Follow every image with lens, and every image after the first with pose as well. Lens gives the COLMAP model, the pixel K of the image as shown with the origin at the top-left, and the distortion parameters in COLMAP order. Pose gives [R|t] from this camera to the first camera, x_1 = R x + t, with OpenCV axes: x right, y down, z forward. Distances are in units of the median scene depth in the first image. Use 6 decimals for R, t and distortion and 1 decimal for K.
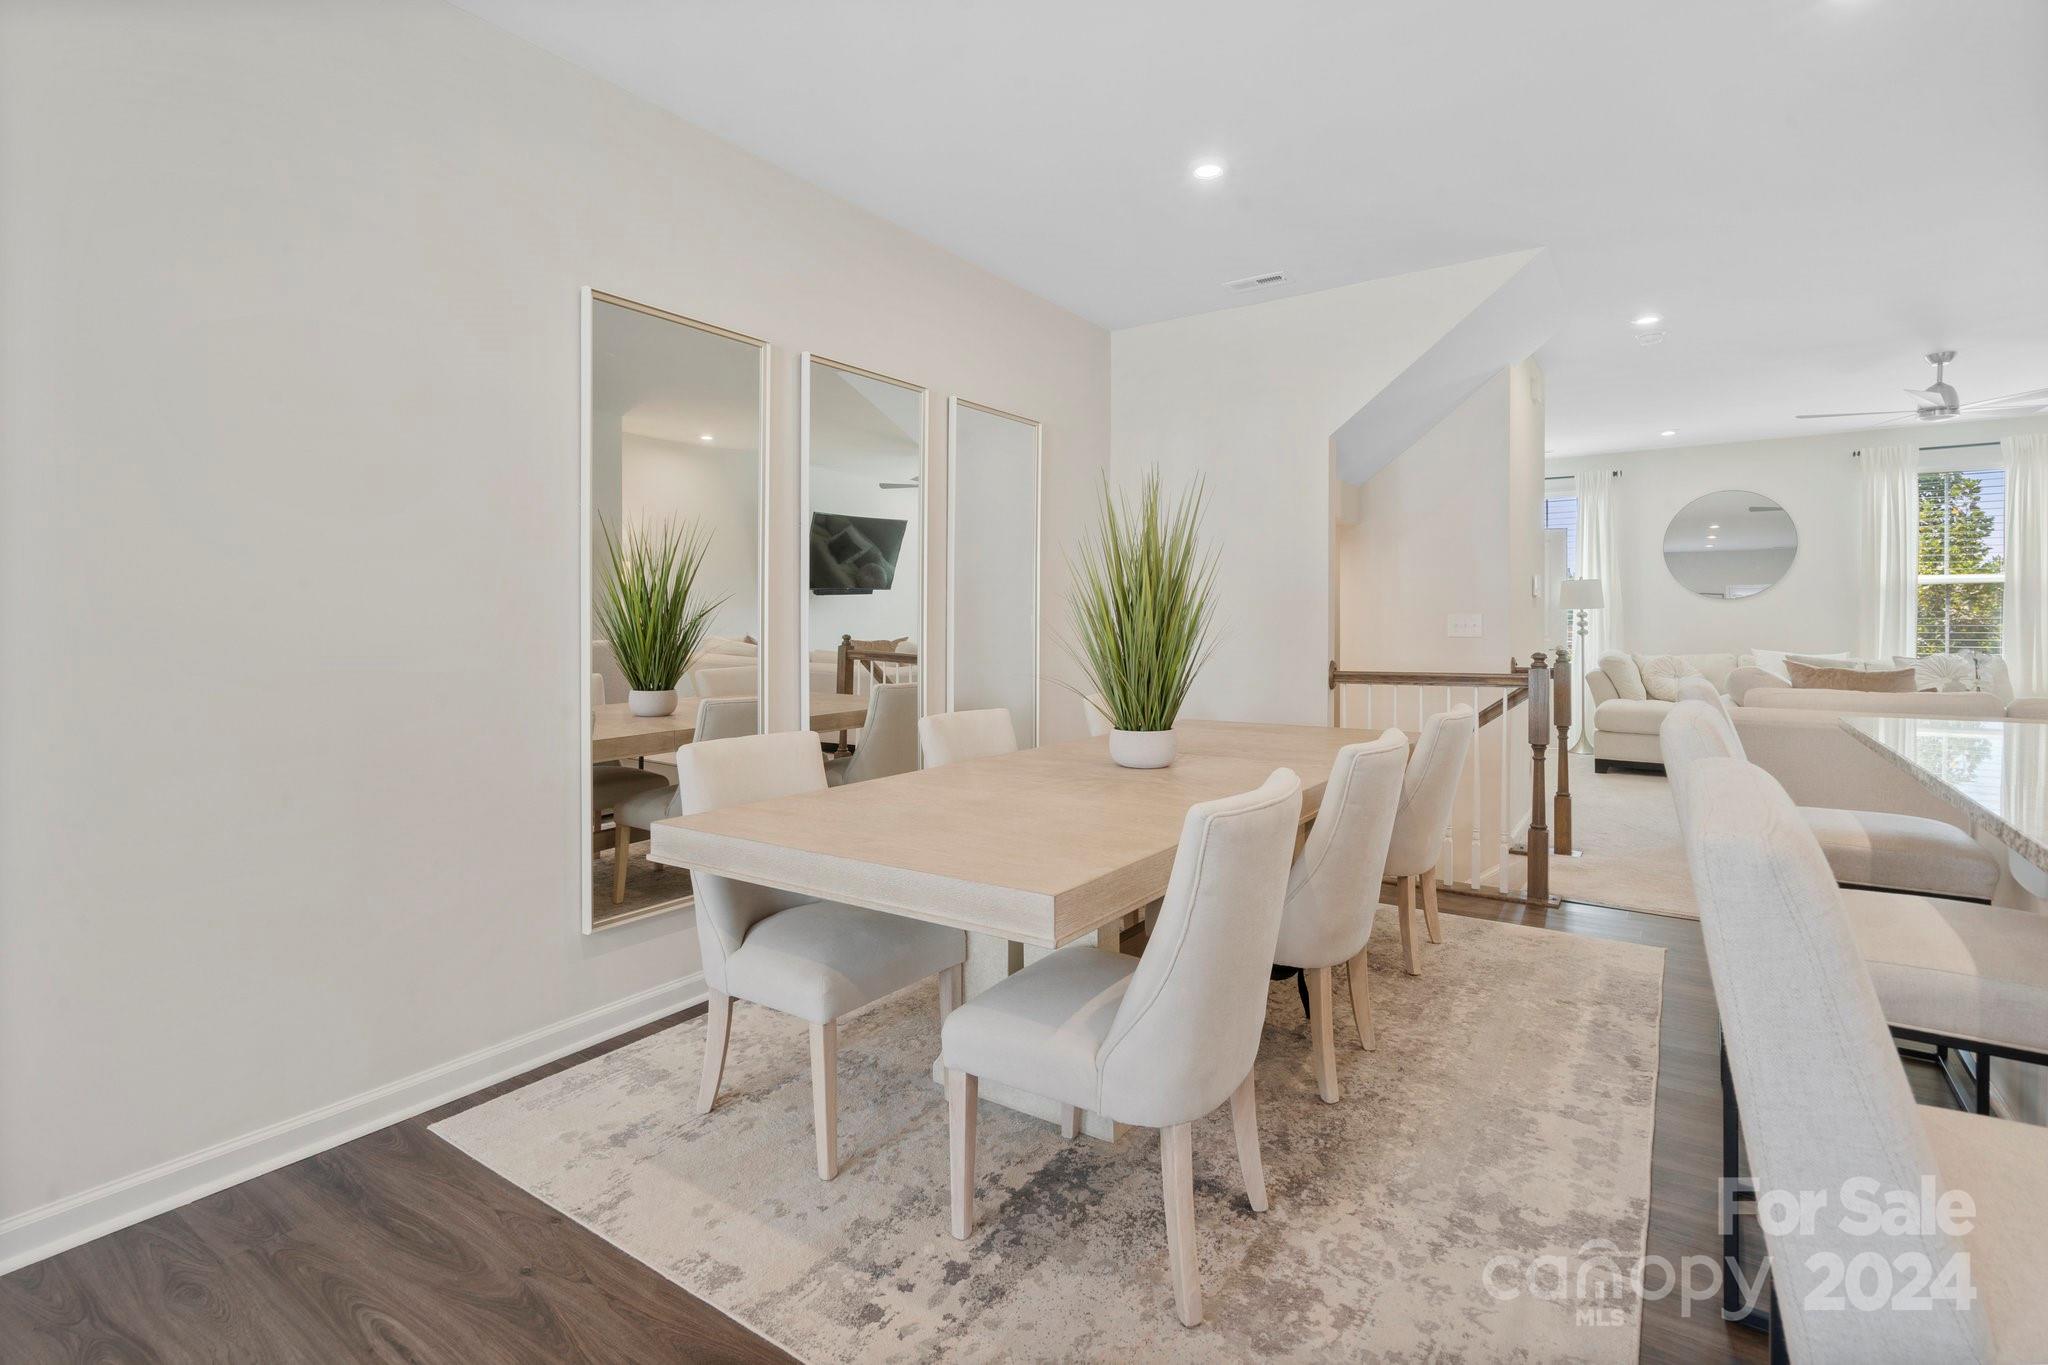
lens RADIAL K [[976.9, 0, 1028.2], [0, 976.9, 621.1], [0, 0, 1]] dist [-0.000655, 0.000289]
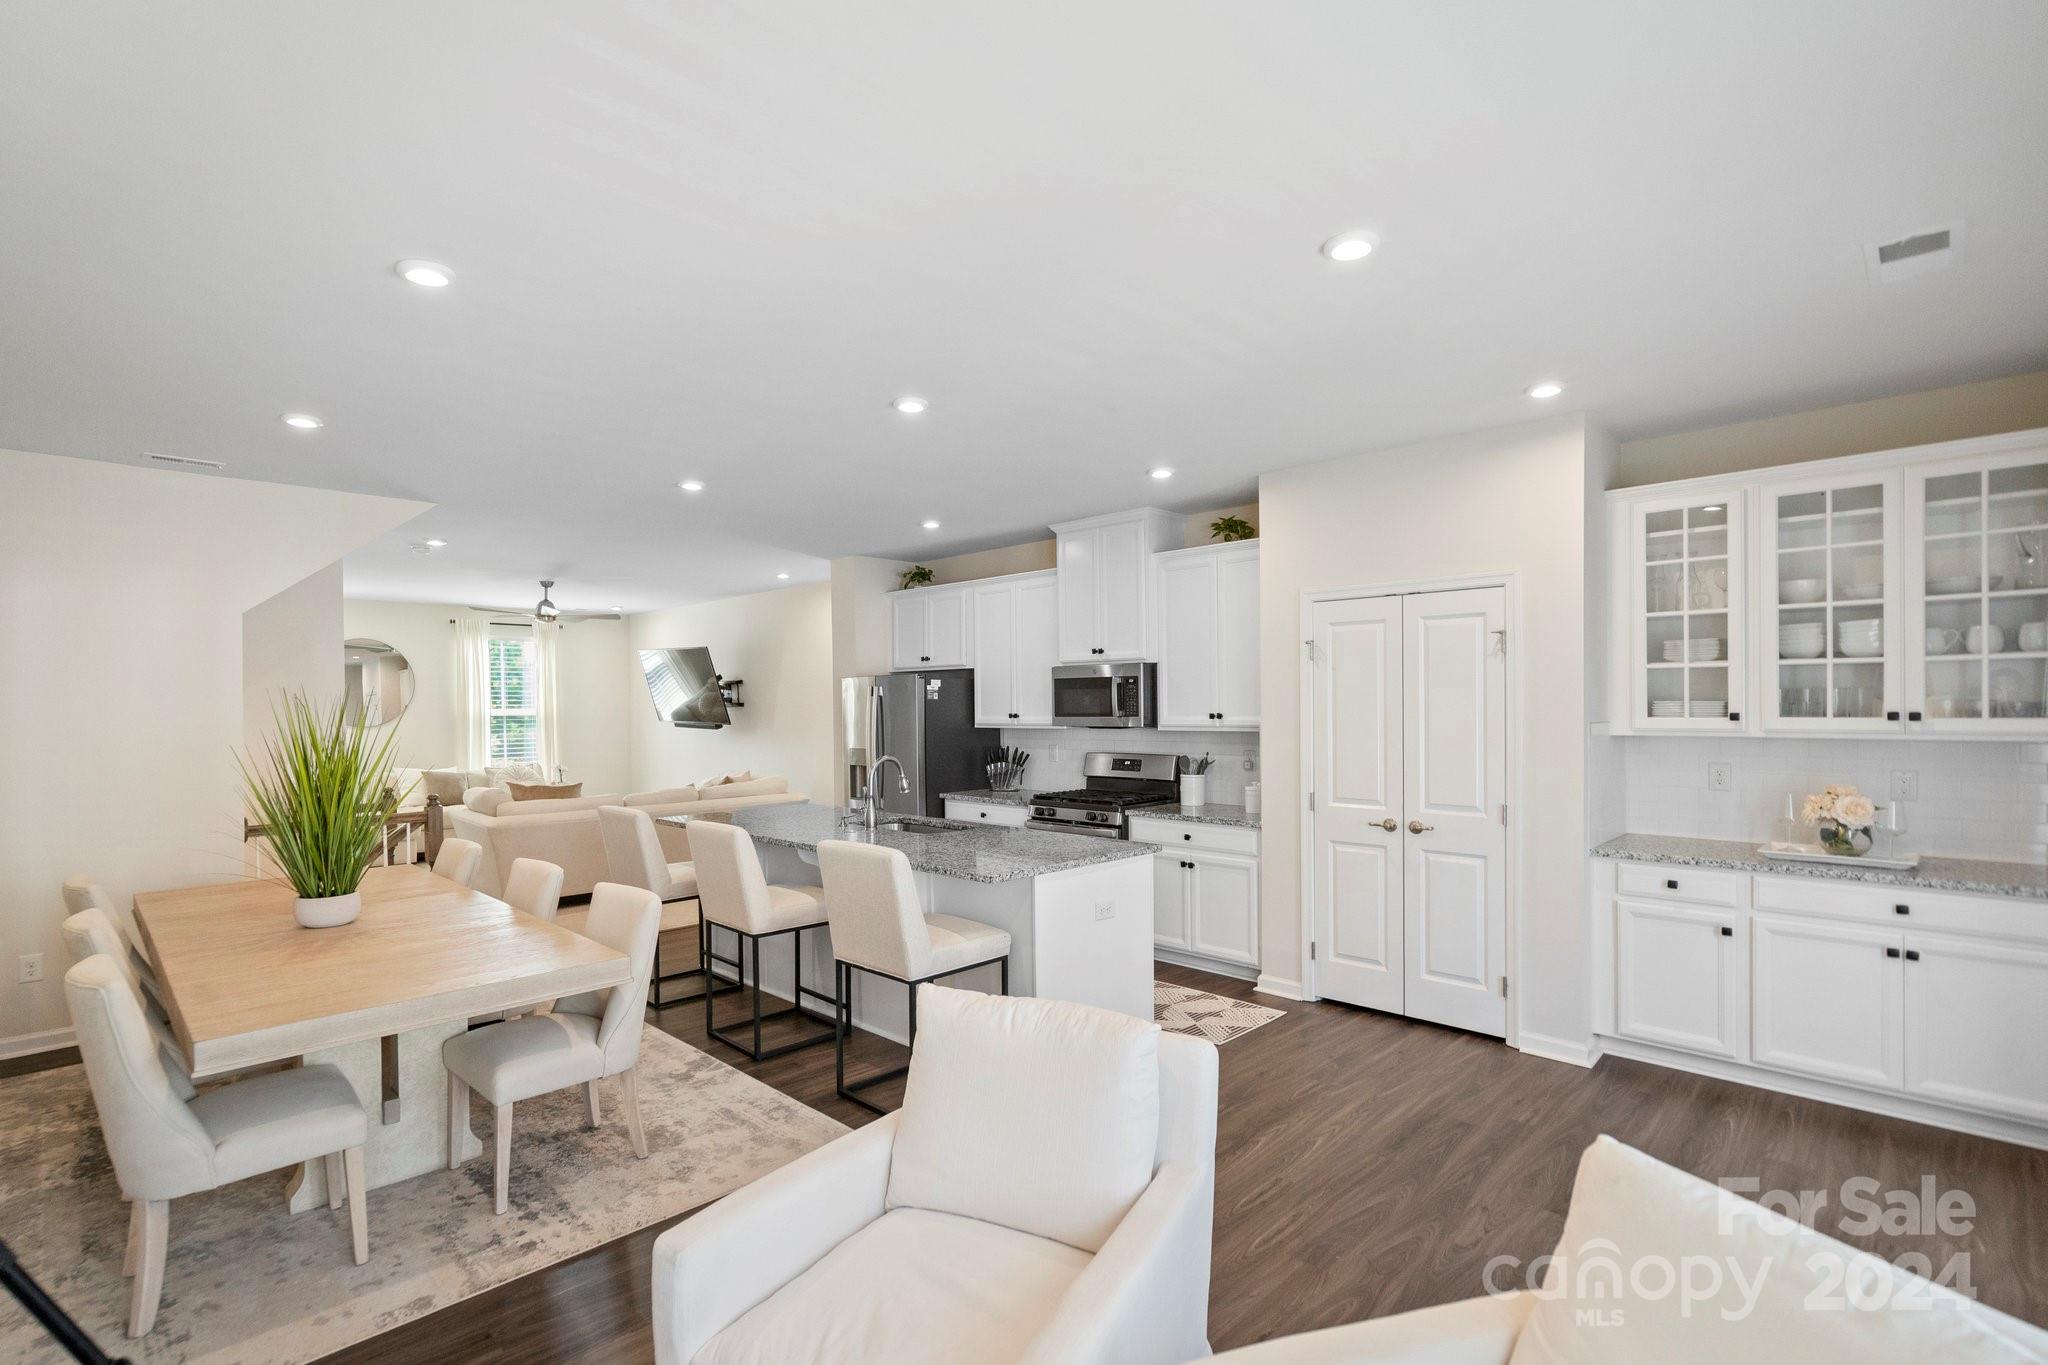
lens RADIAL K [[951.6, 0, 1016.6], [0, 951.6, 715.9], [0, 0, 1]] dist [-0.000330, 0.000064]
pose [[0.181500, -0.015067, 0.983275, -0.910578], [0.011455, 0.999847, 0.013207, -0.127347], [-0.983324, 0.008866, 0.181645, -0.082803]]
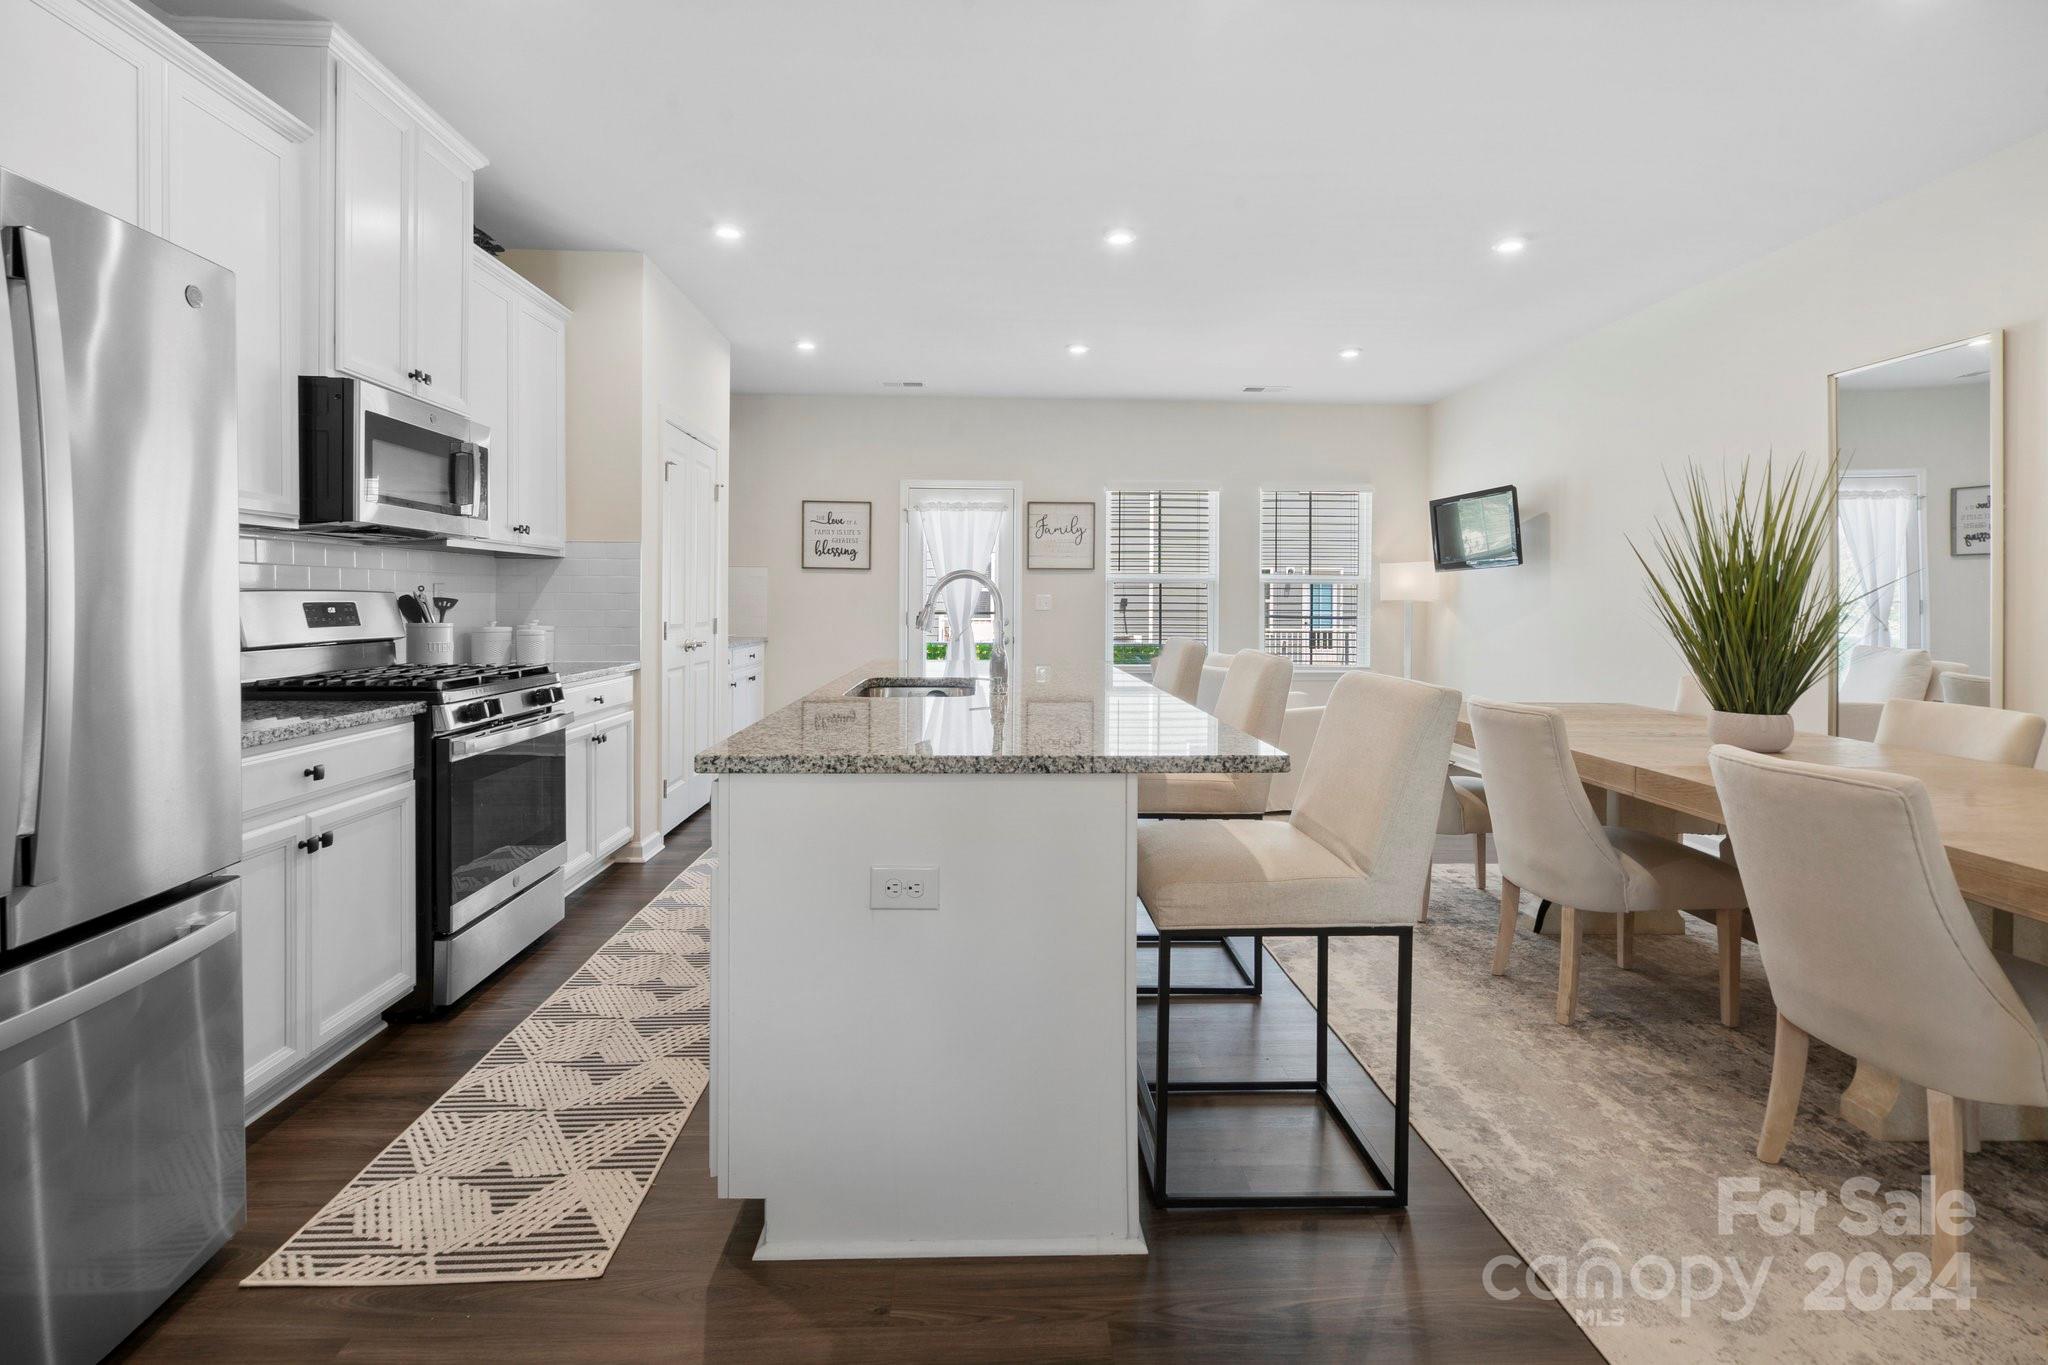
lens RADIAL K [[963.8, 0, 1016.6], [0, 963.8, 615.5], [0, 0, 1]] dist [-0.001935, -0.000769]
pose [[-0.807946, 0.007953, -0.589202, 1.265625], [-0.002447, 0.999855, 0.016852, -0.003517], [0.589251, 0.015057, -0.807810, 1.326320]]
